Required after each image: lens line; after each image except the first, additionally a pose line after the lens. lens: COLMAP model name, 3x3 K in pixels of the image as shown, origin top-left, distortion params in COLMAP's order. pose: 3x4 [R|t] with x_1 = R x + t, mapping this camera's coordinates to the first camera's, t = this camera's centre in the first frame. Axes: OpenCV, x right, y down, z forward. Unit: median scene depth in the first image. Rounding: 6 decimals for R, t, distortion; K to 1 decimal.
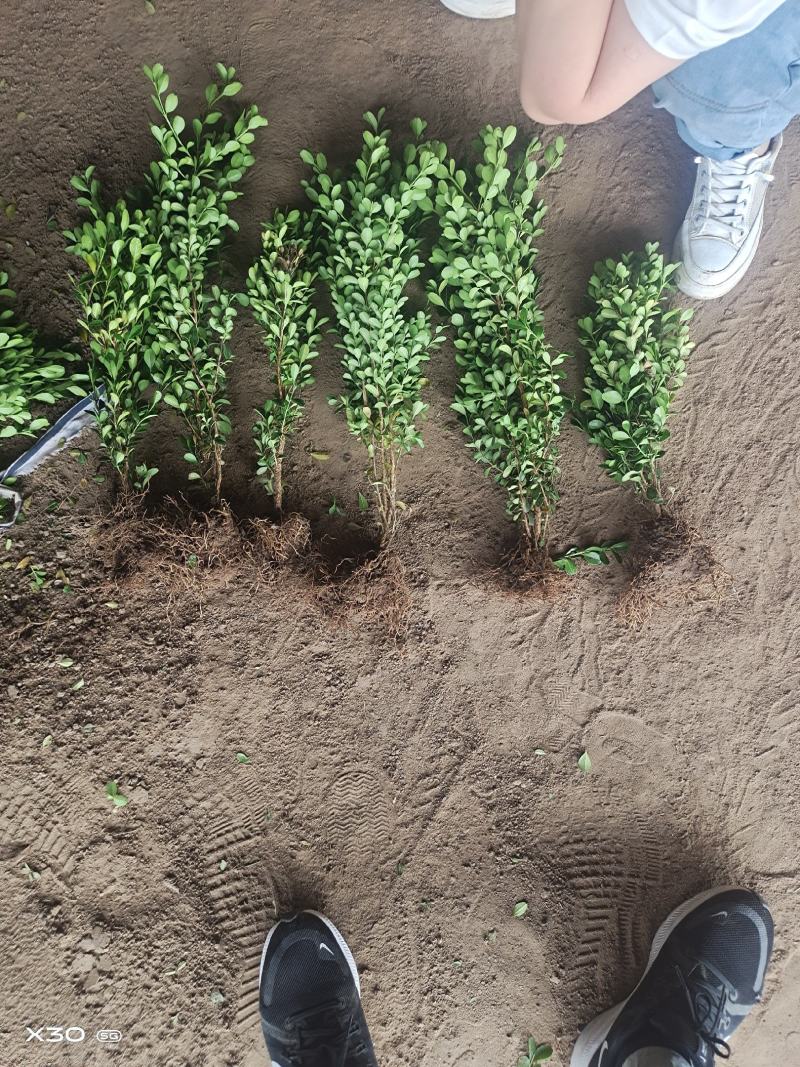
lens RADIAL K [[825.6, 0, 400.0], [0, 825.6, 533.5], [0, 0, 1]] dist [0.030555, -0.033075]
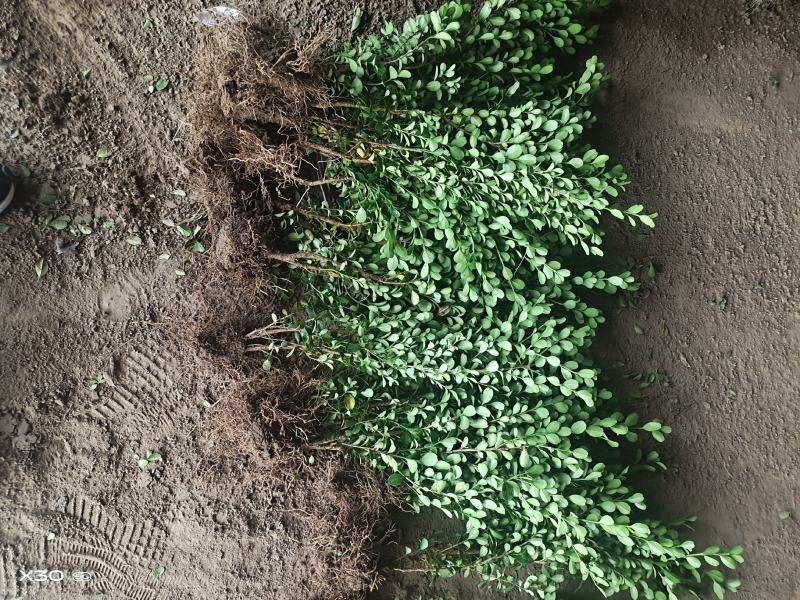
lens RADIAL K [[619.0, 0, 400.0], [0, 619.0, 300.0], [0, 0, 1]] dist [0.030555, -0.033075]
pose [[-0.146828, 0.977336, -0.152501, -0.468800], [-0.986942, -0.155070, -0.043573, 0.036708], [-0.066234, 0.144112, 0.987342, 0.073230]]
